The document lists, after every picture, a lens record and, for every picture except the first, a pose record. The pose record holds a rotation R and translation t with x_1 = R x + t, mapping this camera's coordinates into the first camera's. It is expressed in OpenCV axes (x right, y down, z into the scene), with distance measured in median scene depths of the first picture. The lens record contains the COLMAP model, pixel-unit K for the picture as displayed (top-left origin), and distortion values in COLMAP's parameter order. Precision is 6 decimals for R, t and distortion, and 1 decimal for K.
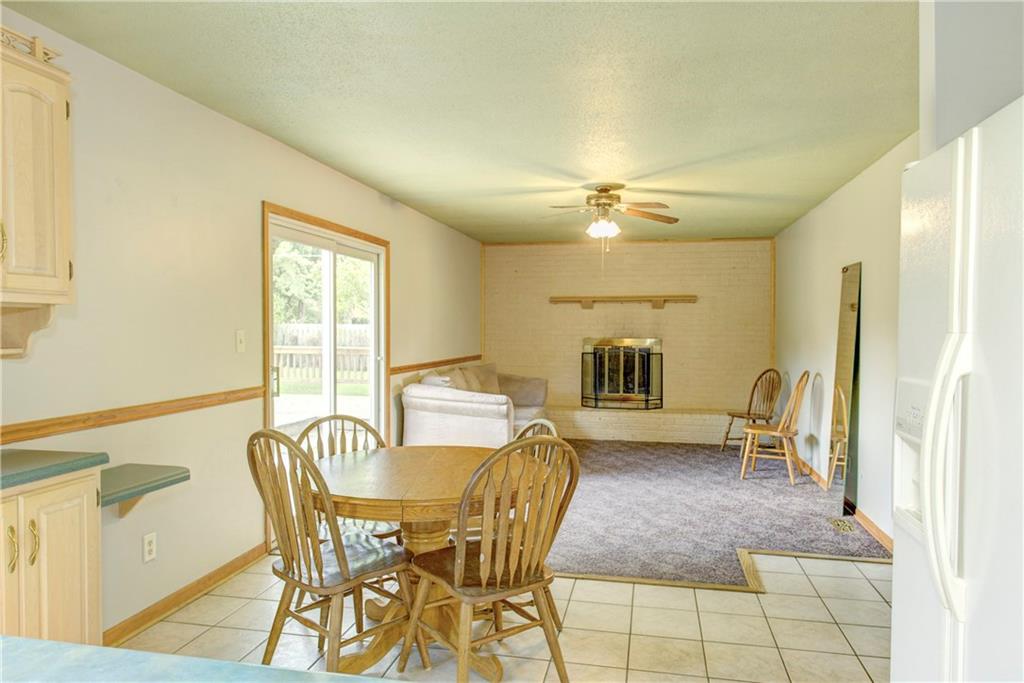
lens RADIAL K [[683.8, 0, 513.6], [0, 683.8, 341.7], [0, 0, 1]] dist [0.006702, 0.000129]
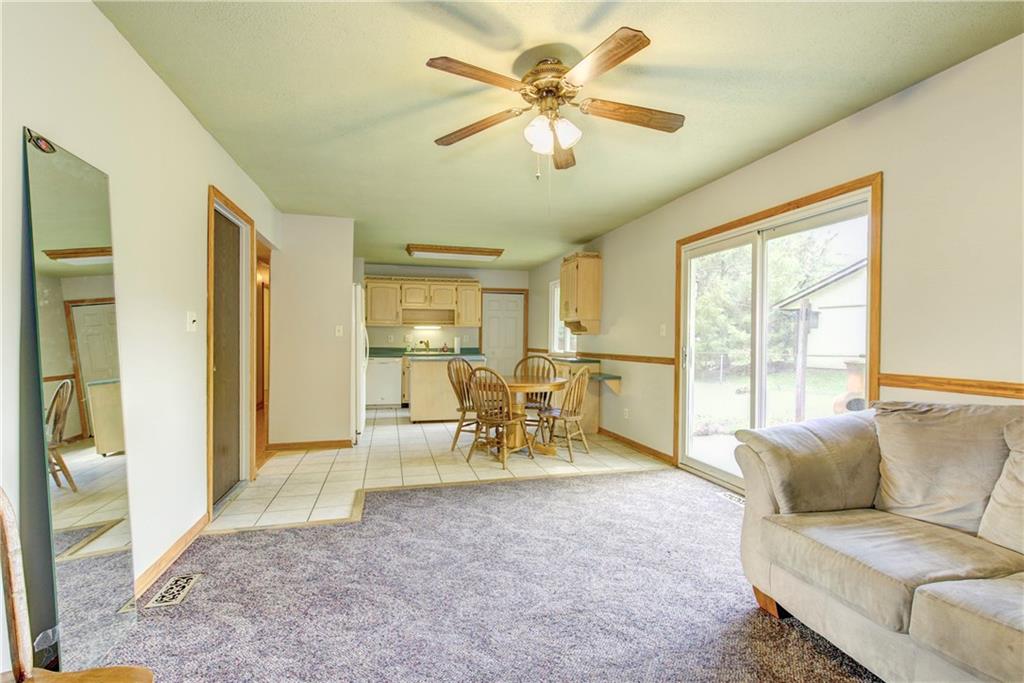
lens RADIAL K [[475.3, 0, 517.1], [0, 475.3, 340.4], [0, 0, 1]] dist [-0.001262, 0.000129]
pose [[-0.893487, -0.007284, -0.449029, 0.297672], [-0.017873, 0.999653, 0.019348, 0.005872], [0.448733, 0.025313, -0.893308, 1.186913]]
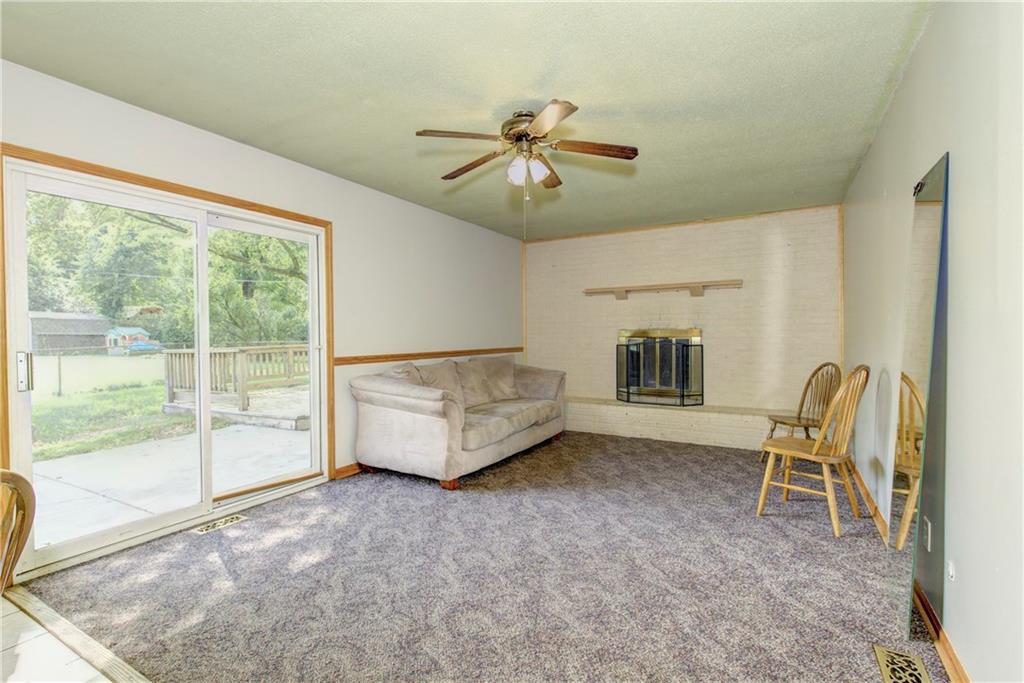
lens RADIAL K [[475.3, 0, 510.3], [0, 475.3, 340.2], [0, 0, 1]] dist [-0.001262, 0.000129]
pose [[0.949499, -0.005545, -0.313722, 0.241498], [0.003761, 0.999973, -0.006291, 0.019201], [0.313748, 0.004794, 0.949494, 0.440438]]
